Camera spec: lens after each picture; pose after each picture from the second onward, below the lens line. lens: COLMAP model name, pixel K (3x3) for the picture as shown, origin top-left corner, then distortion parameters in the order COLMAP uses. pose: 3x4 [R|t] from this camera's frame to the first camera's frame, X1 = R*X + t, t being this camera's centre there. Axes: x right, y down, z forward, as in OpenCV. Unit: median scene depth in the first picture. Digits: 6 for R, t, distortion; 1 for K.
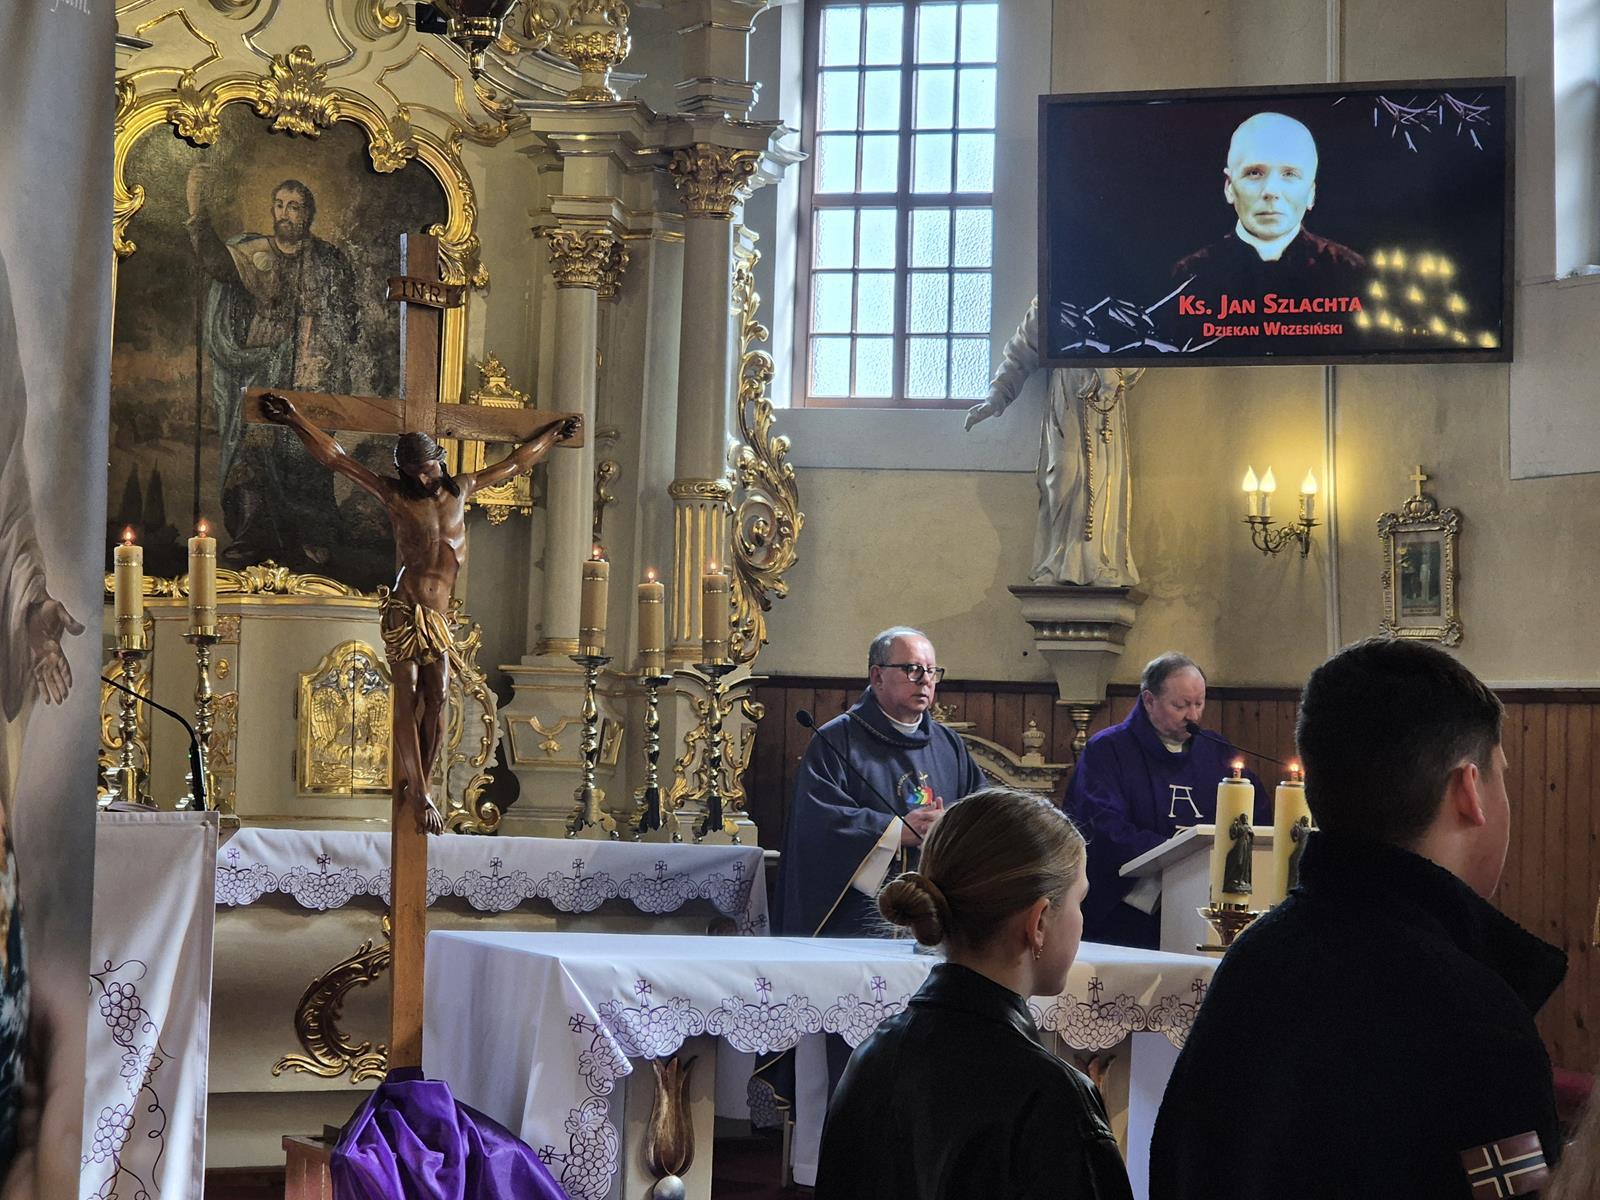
lens RADIAL K [[3393.0, 0, 795.7], [0, 3393.0, 639.3], [0, 0, 1]] dist [-0.580780, 7.012289]
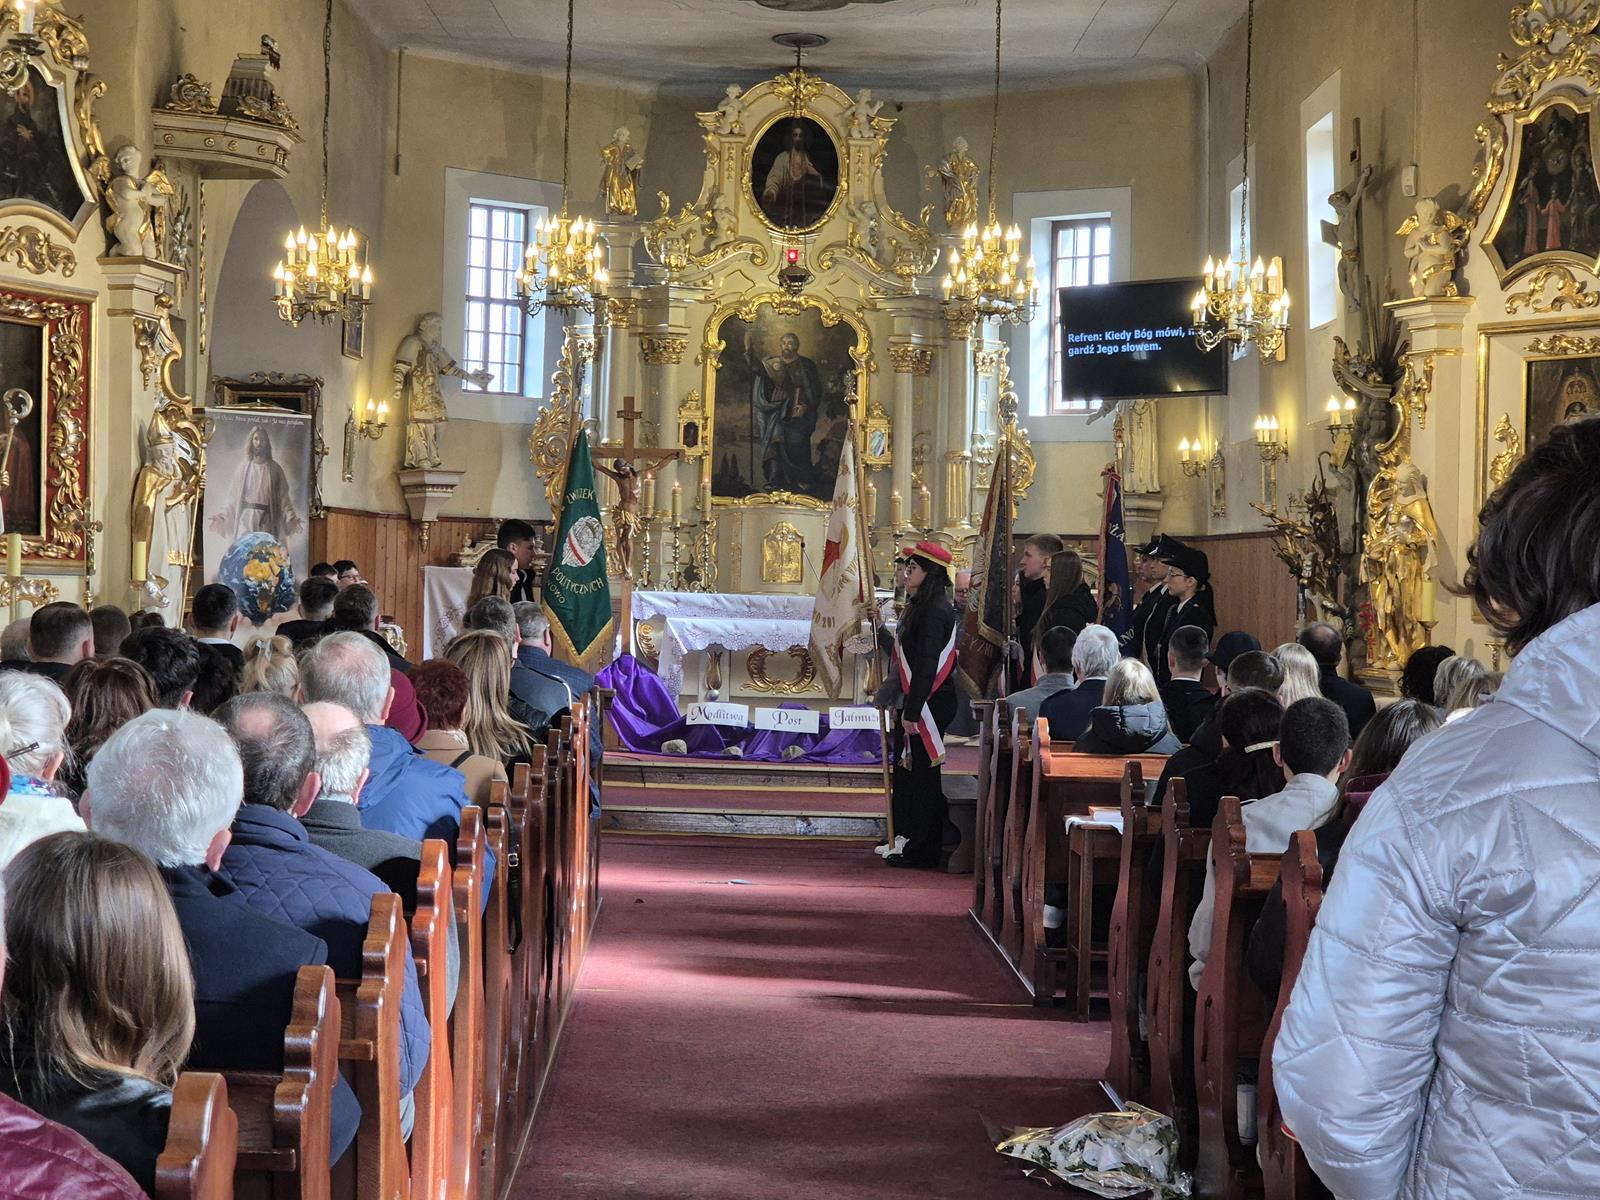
lens RADIAL K [[3393.0, 0, 795.7], [0, 3393.0, 639.3], [0, 0, 1]] dist [-0.580780, 7.012289]
pose [[0.884259, -0.001565, -0.466994, 1.006681], [0.016968, 0.999442, 0.028779, 0.014622], [0.466689, -0.033372, 0.883792, -1.178882]]
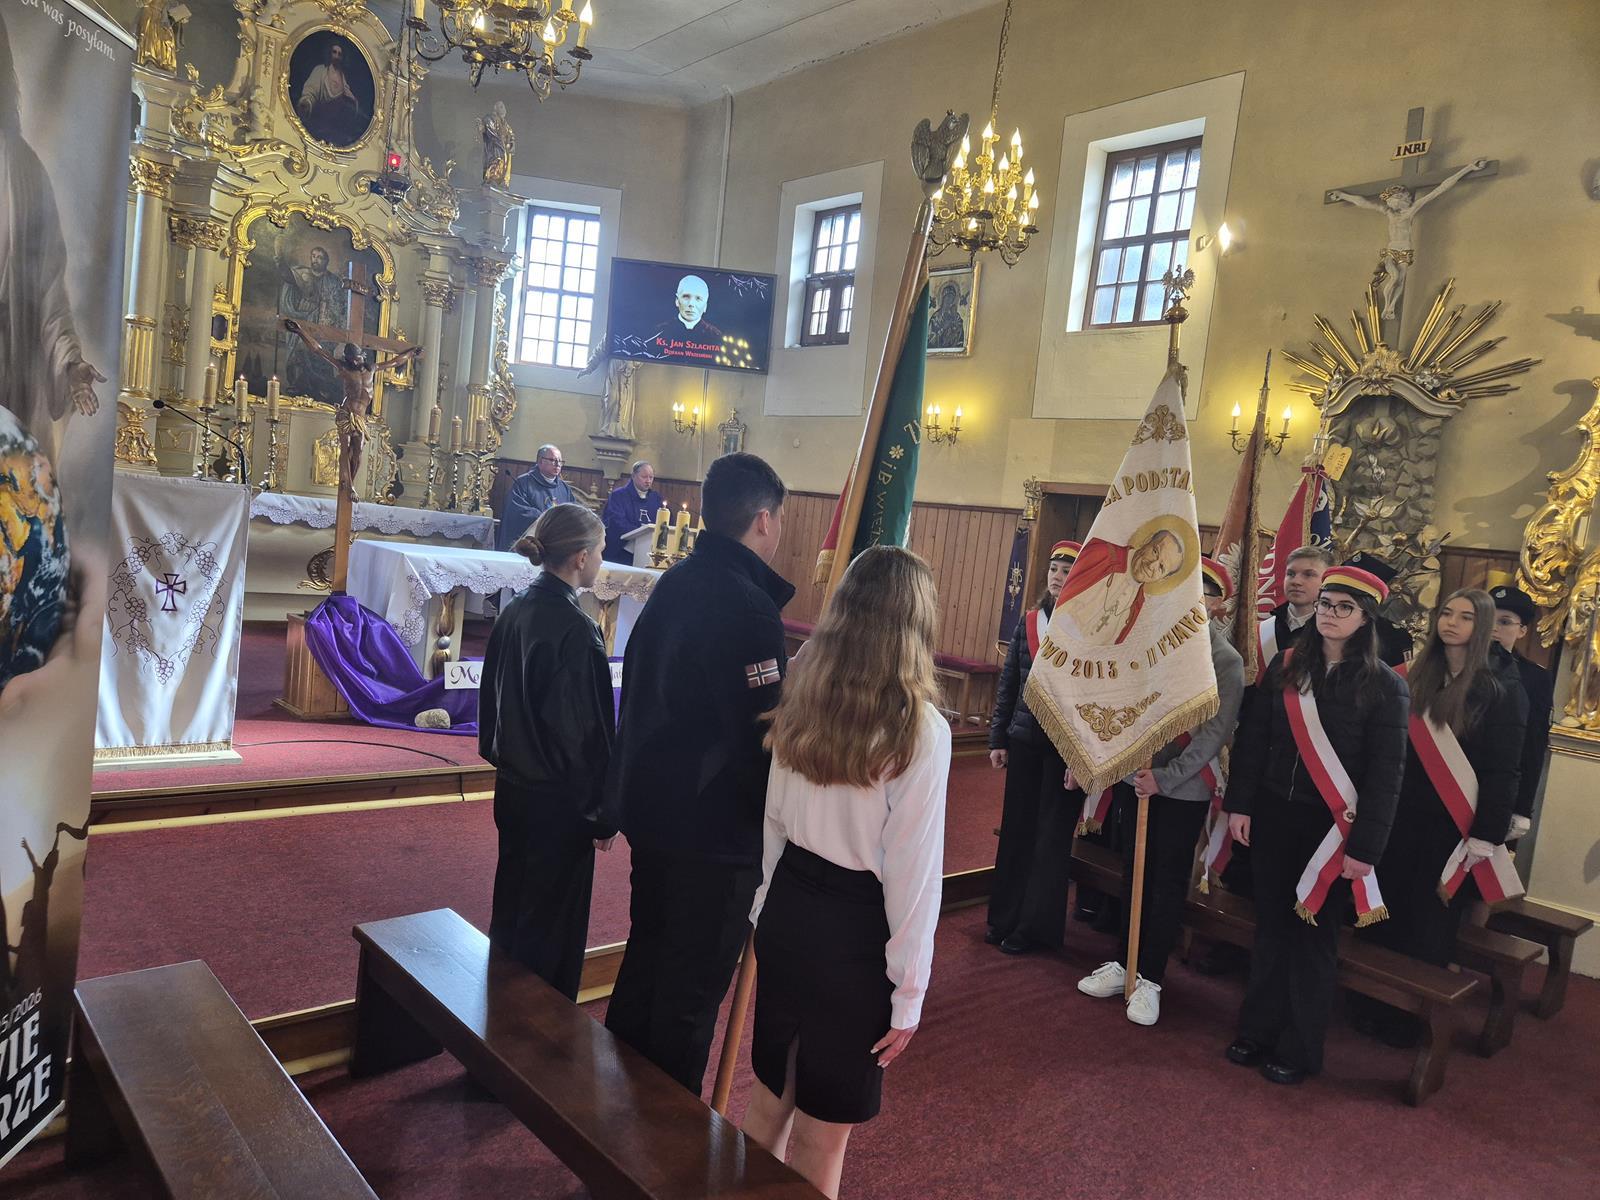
lens RADIAL K [[1060.4, 0, 774.9], [0, 1060.4, 606.8], [0, 0, 1]] dist [0.090373, -0.073471]
pose [[0.968829, 0.061886, 0.239875, 0.008256], [-0.093156, 0.988236, 0.121291, 0.004196], [-0.229547, -0.139856, 0.963197, 0.072753]]
